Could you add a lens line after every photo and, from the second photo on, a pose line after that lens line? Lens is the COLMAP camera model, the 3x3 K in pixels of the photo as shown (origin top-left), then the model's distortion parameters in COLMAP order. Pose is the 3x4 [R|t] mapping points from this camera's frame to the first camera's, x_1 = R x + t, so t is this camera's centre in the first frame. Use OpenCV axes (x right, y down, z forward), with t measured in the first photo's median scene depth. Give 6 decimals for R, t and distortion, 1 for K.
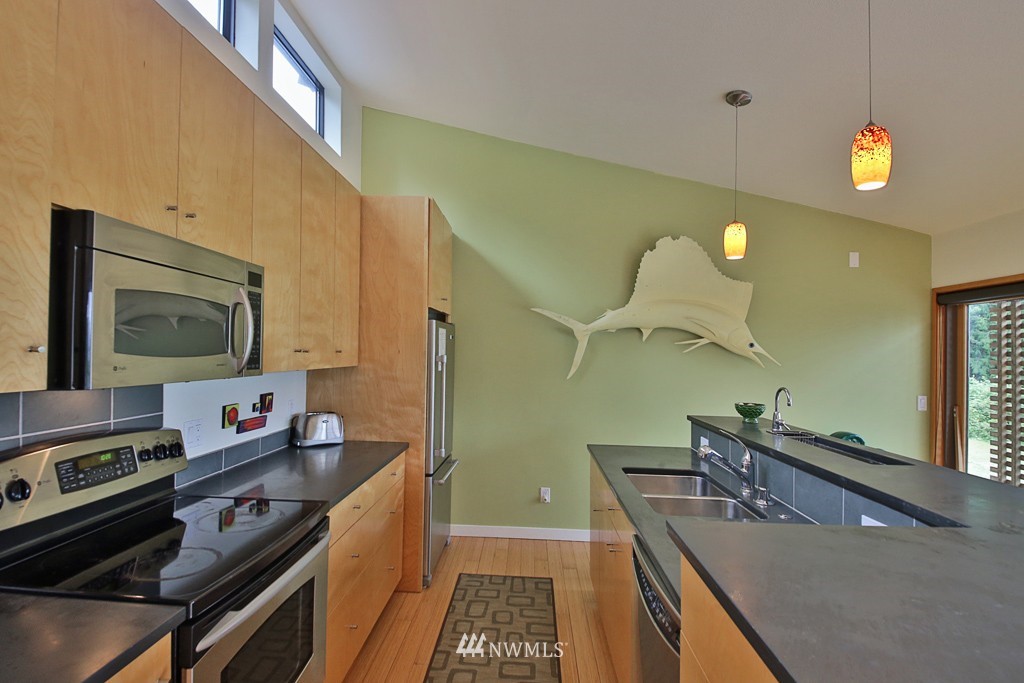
lens RADIAL K [[492.7, 0, 506.8], [0, 492.7, 345.4], [0, 0, 1]] dist [-0.001776, -0.000788]
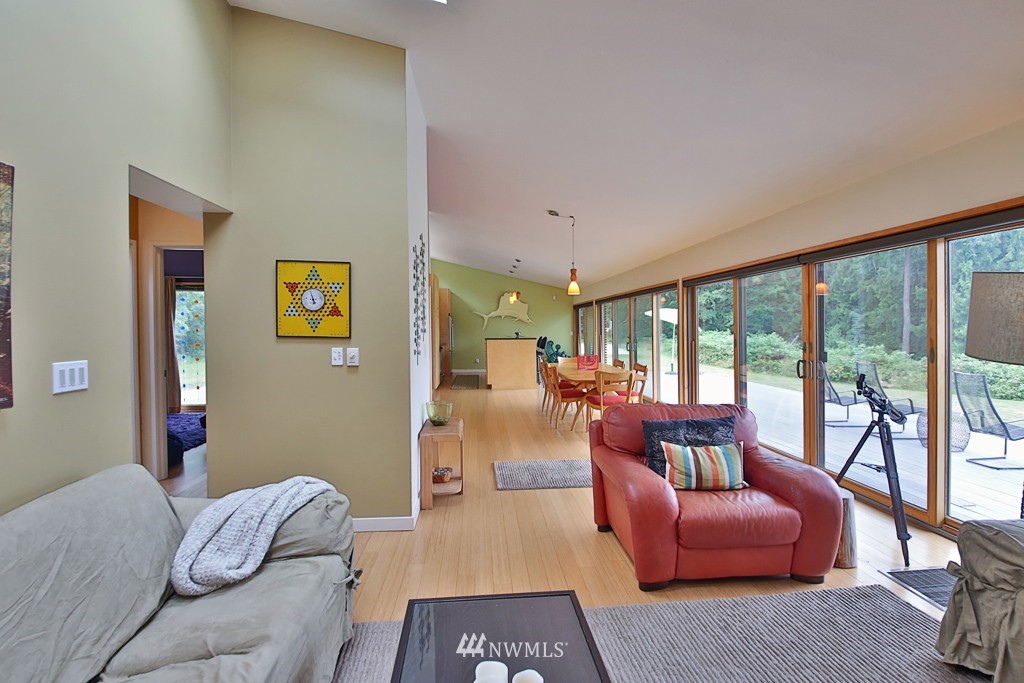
lens RADIAL K [[492.7, 0, 516.0], [0, 492.7, 336.5], [0, 0, 1]] dist [-0.001776, -0.000788]
pose [[0.991400, -0.027617, 0.127917, -0.136786], [0.023280, 0.999106, 0.035277, -0.010626], [-0.128777, -0.031996, 0.991157, -3.548900]]
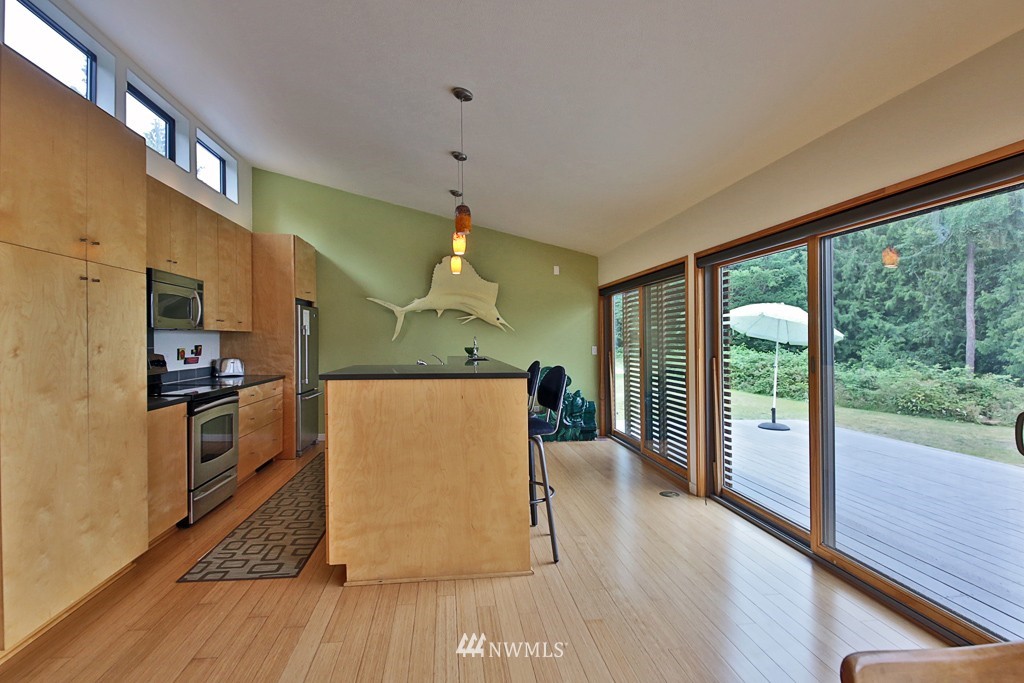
lens RADIAL K [[492.7, 0, 521.6], [0, 492.7, 342.3], [0, 0, 1]] dist [-0.001776, -0.000788]
pose [[0.979971, -0.018109, 0.198314, 0.279087], [0.013735, 0.999632, 0.023412, 0.050912], [-0.198665, -0.020220, 0.979859, -0.876615]]
